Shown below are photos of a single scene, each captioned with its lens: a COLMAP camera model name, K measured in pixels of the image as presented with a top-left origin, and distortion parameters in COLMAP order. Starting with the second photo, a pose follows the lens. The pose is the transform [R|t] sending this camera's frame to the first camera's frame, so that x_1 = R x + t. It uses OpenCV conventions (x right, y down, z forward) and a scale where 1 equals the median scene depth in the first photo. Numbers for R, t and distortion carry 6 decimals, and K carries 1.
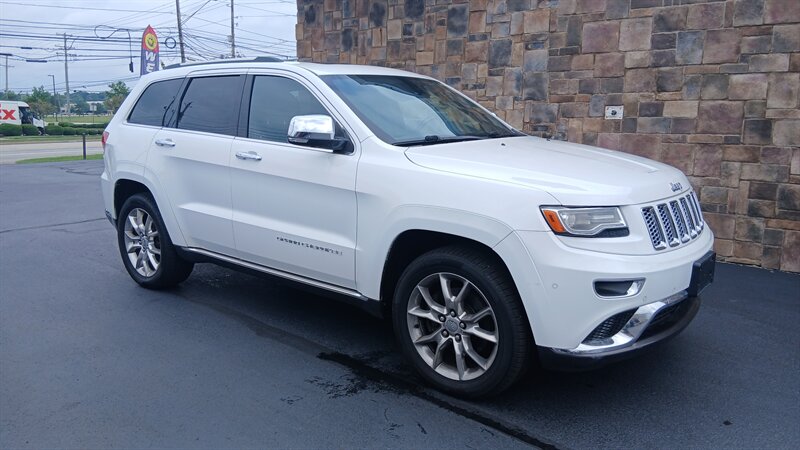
lens RADIAL K [[604.3, 0, 398.2], [0, 604.3, 229.4], [0, 0, 1]] dist [0.112370, -0.196545]
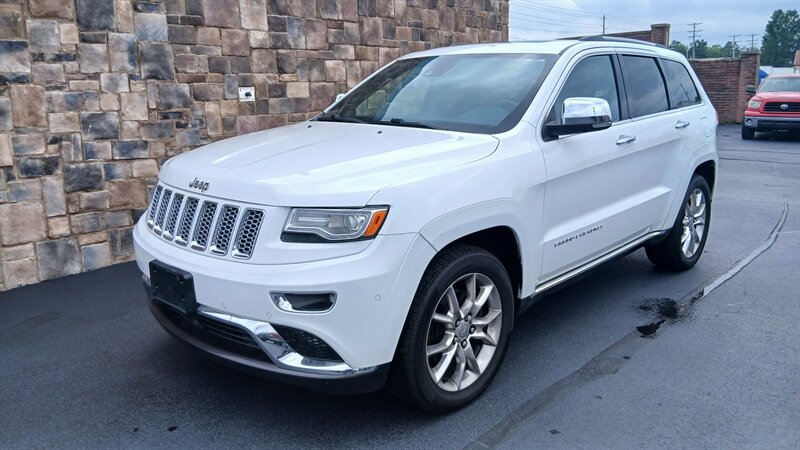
lens RADIAL K [[604.3, 0, 402.5], [0, 604.3, 233.3], [0, 0, 1]] dist [0.112370, -0.196545]
pose [[0.013406, -0.241074, 0.970414, -0.592132], [0.205047, 0.950539, 0.233304, -0.150839], [-0.978660, 0.195853, 0.062174, 0.717520]]
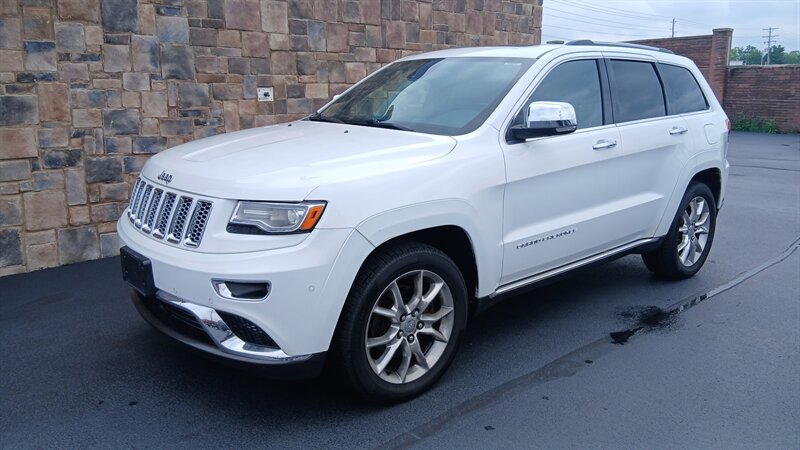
lens RADIAL K [[604.3, 0, 404.5], [0, 604.3, 229.2], [0, 0, 1]] dist [0.112370, -0.196545]
pose [[0.111181, -0.230034, 0.966811, -0.603845], [0.192442, 0.959412, 0.206143, -0.135766], [-0.974990, 0.163136, 0.150937, 0.640782]]
